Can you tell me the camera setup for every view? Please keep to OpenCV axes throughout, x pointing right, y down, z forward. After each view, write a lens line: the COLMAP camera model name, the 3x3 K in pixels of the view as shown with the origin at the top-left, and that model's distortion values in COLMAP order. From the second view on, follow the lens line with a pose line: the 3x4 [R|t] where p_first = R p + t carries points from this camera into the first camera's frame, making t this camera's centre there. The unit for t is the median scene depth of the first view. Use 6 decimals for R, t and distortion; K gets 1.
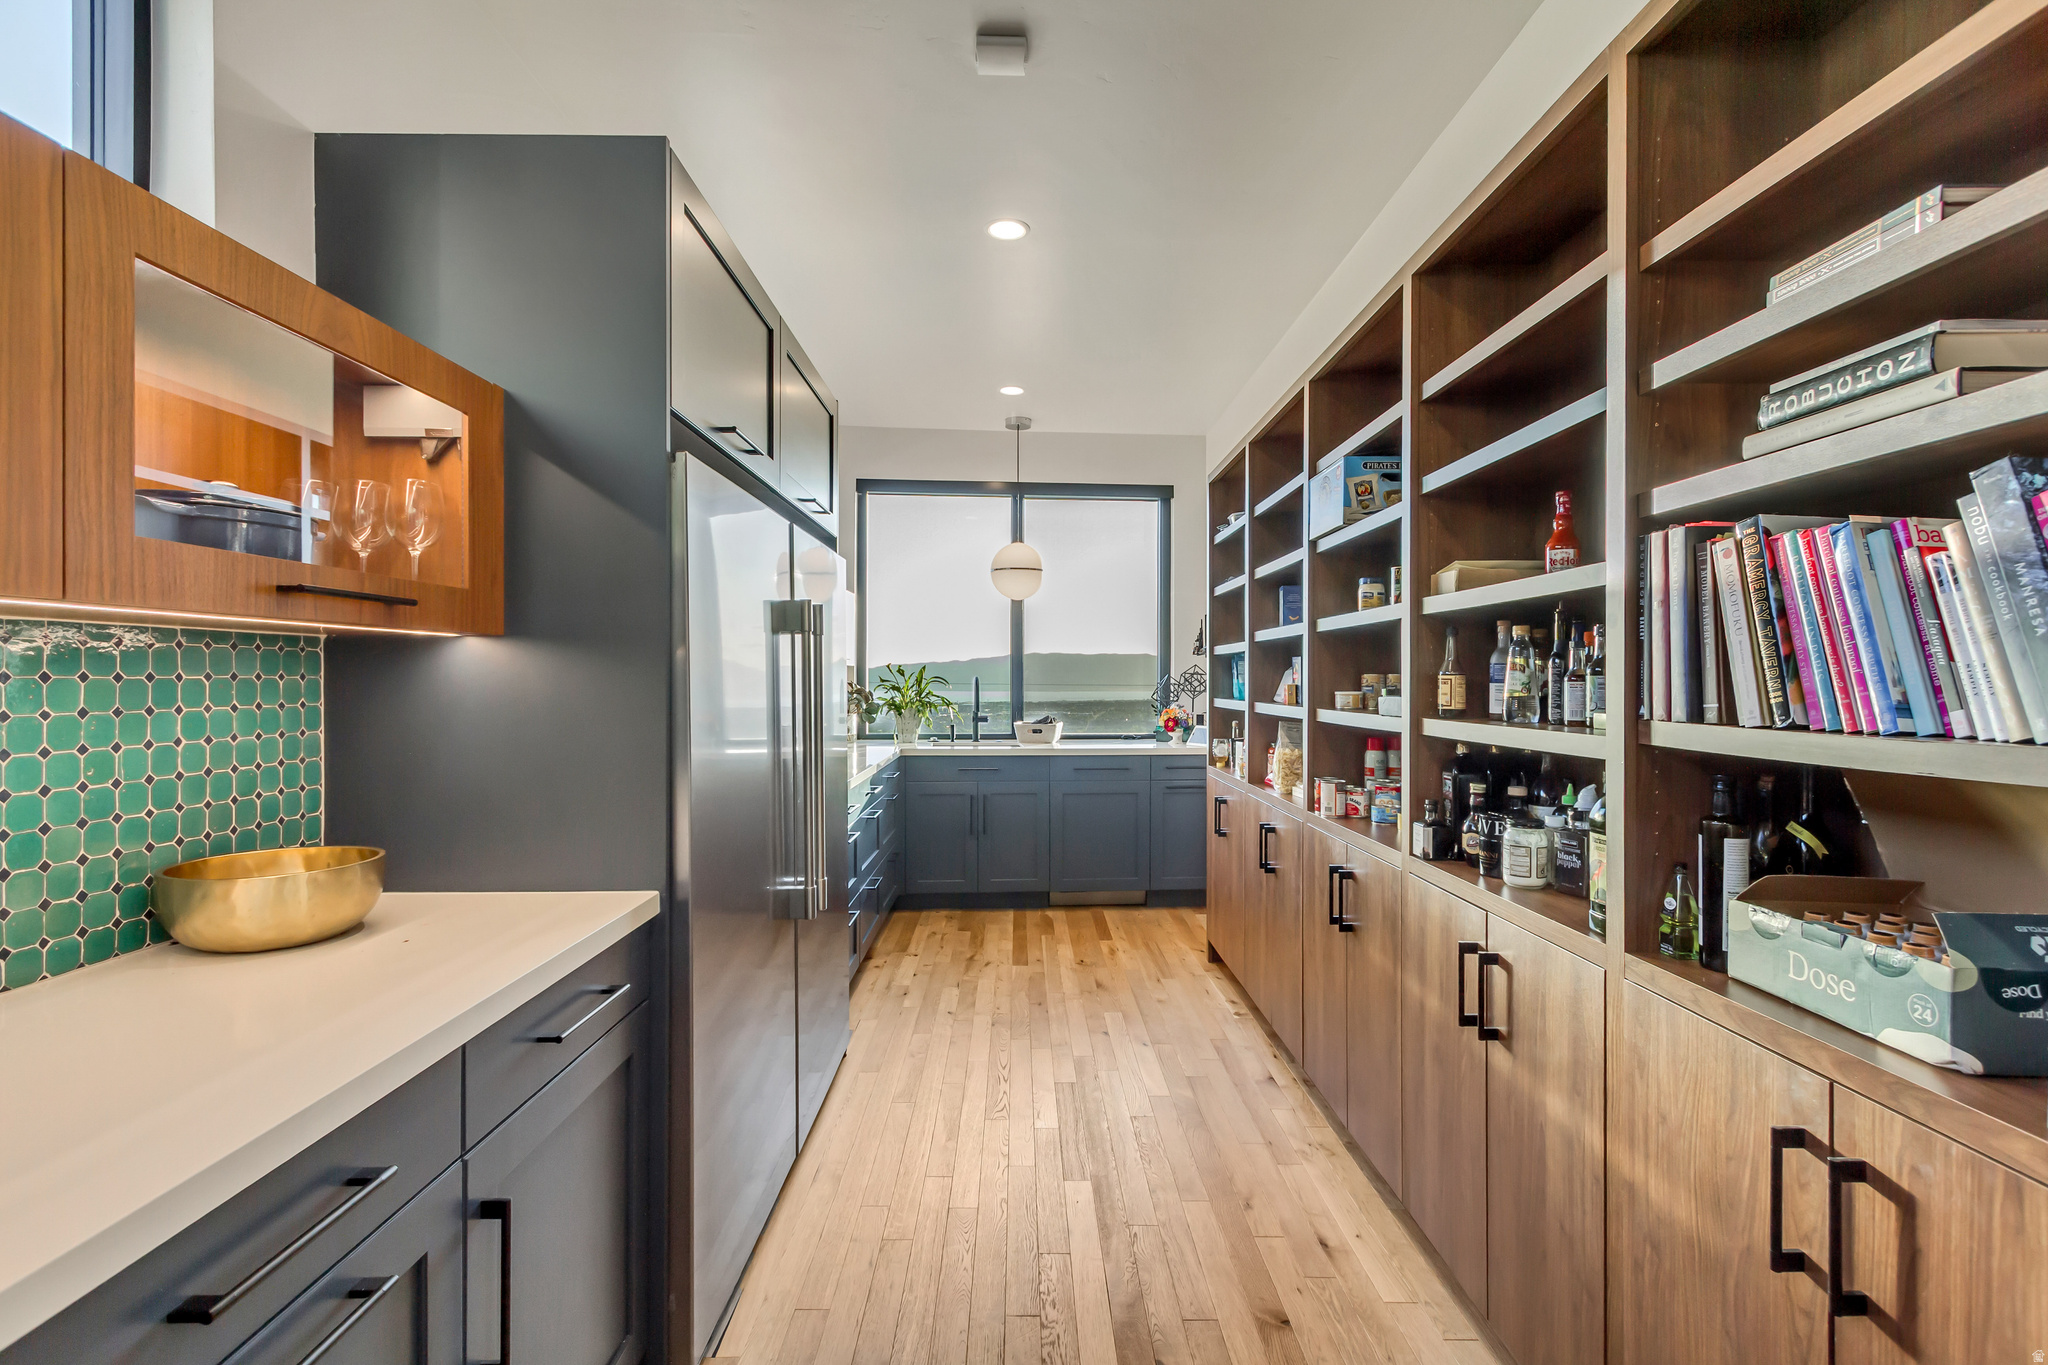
lens RADIAL K [[946.0, 0, 1025.9], [0, 946.0, 683.0], [0, 0, 1]] dist [0.004164, -0.000231]
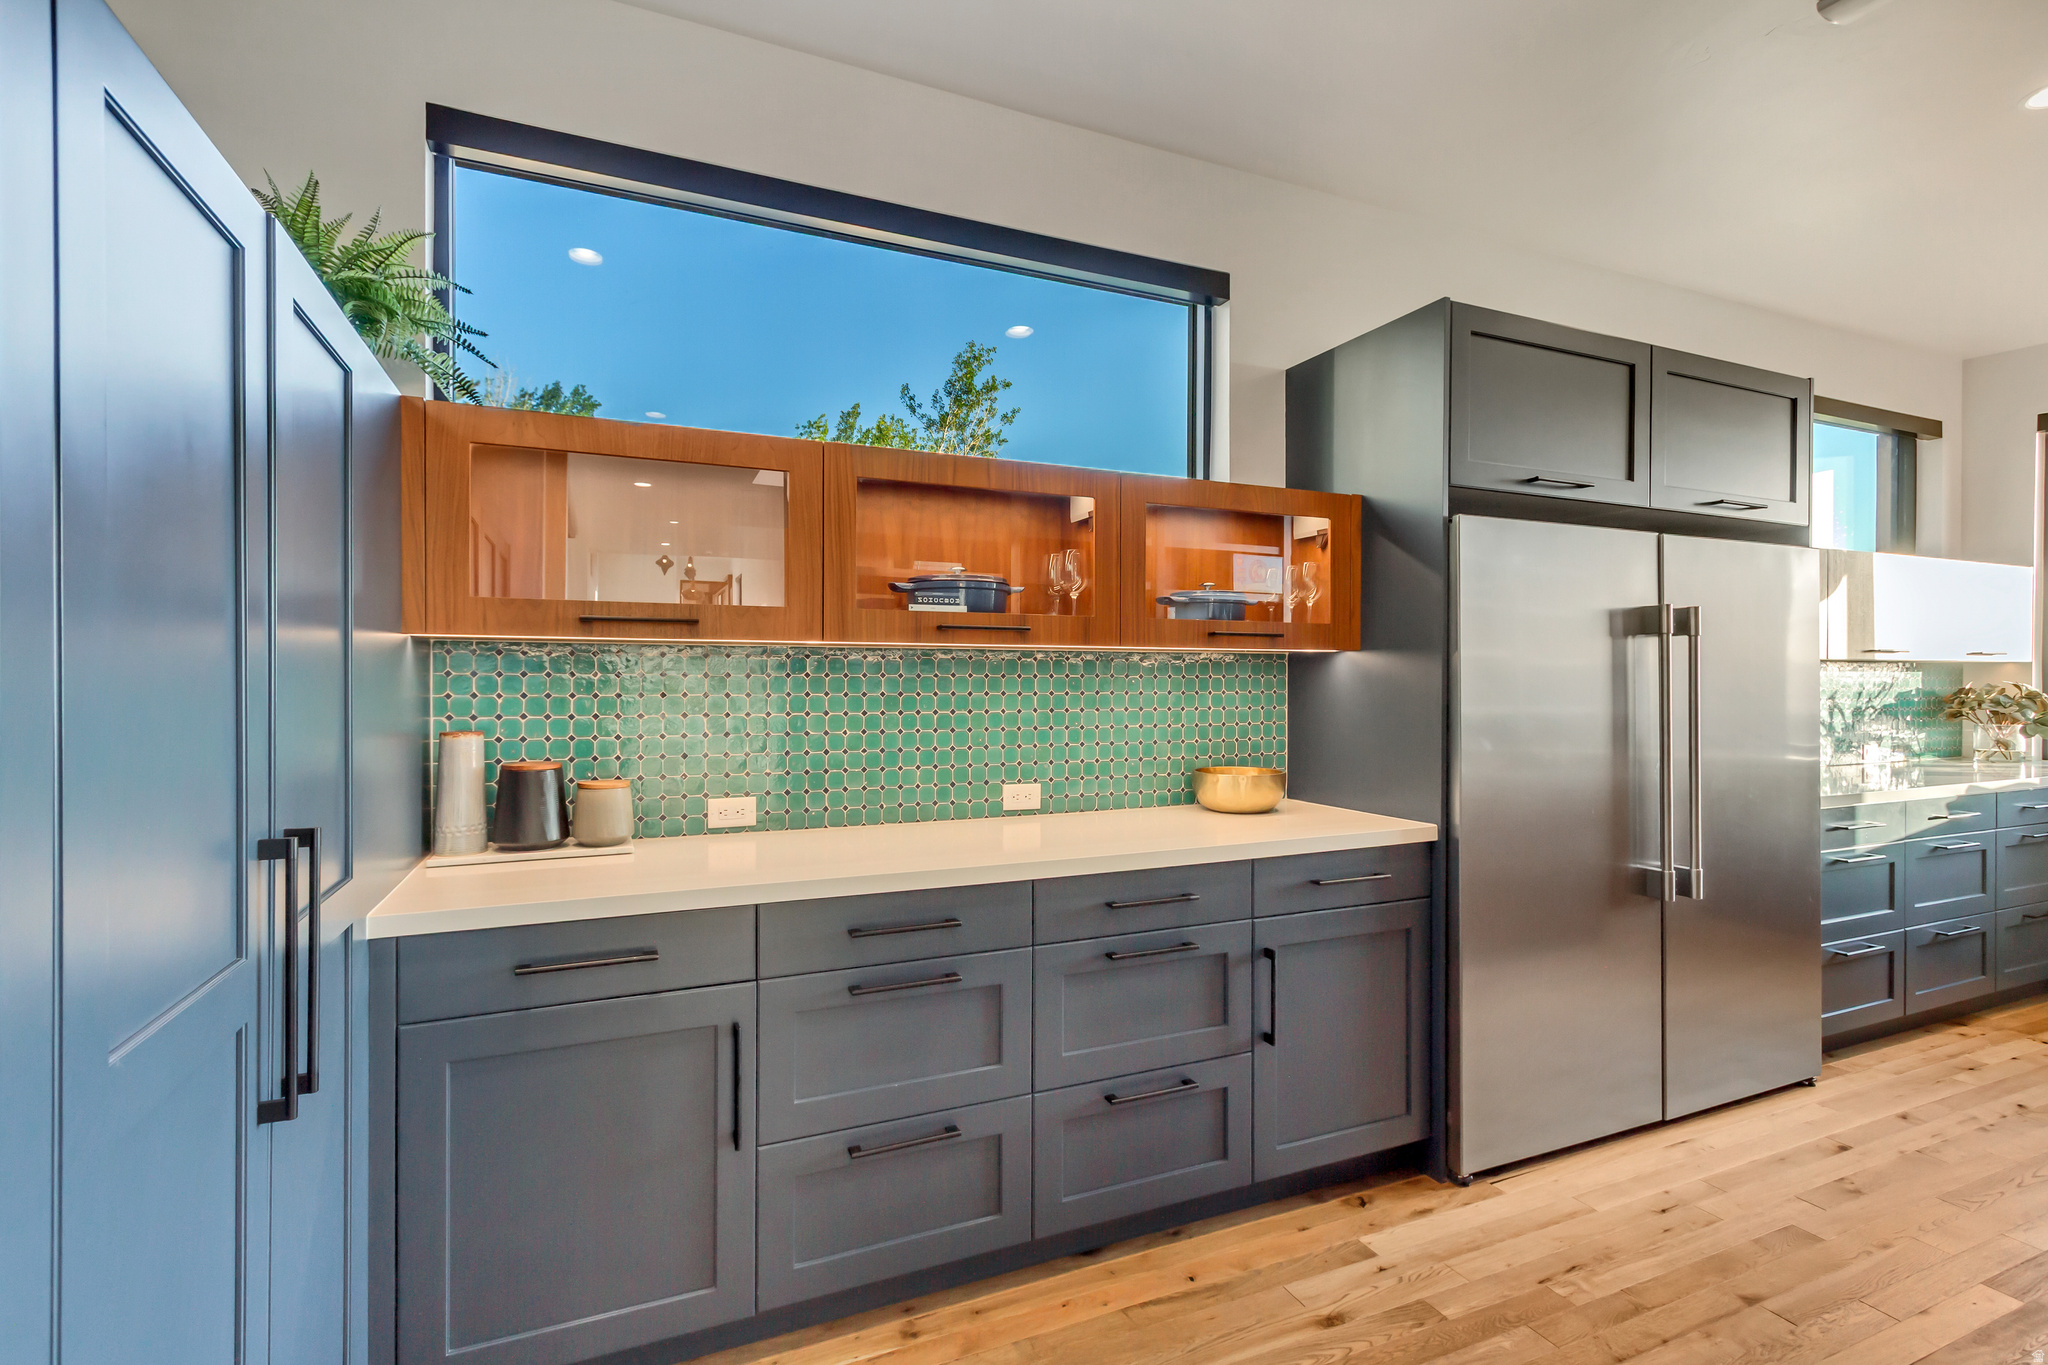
lens RADIAL K [[936.8, 0, 1024.3], [0, 936.8, 688.6], [0, 0, 1]] dist [0.005670, -0.001214]
pose [[0.393467, 0.008335, -0.919301, 0.737249], [-0.004818, 0.999964, 0.007004, 0.006969], [0.919326, 0.001674, 0.393493, -0.149579]]
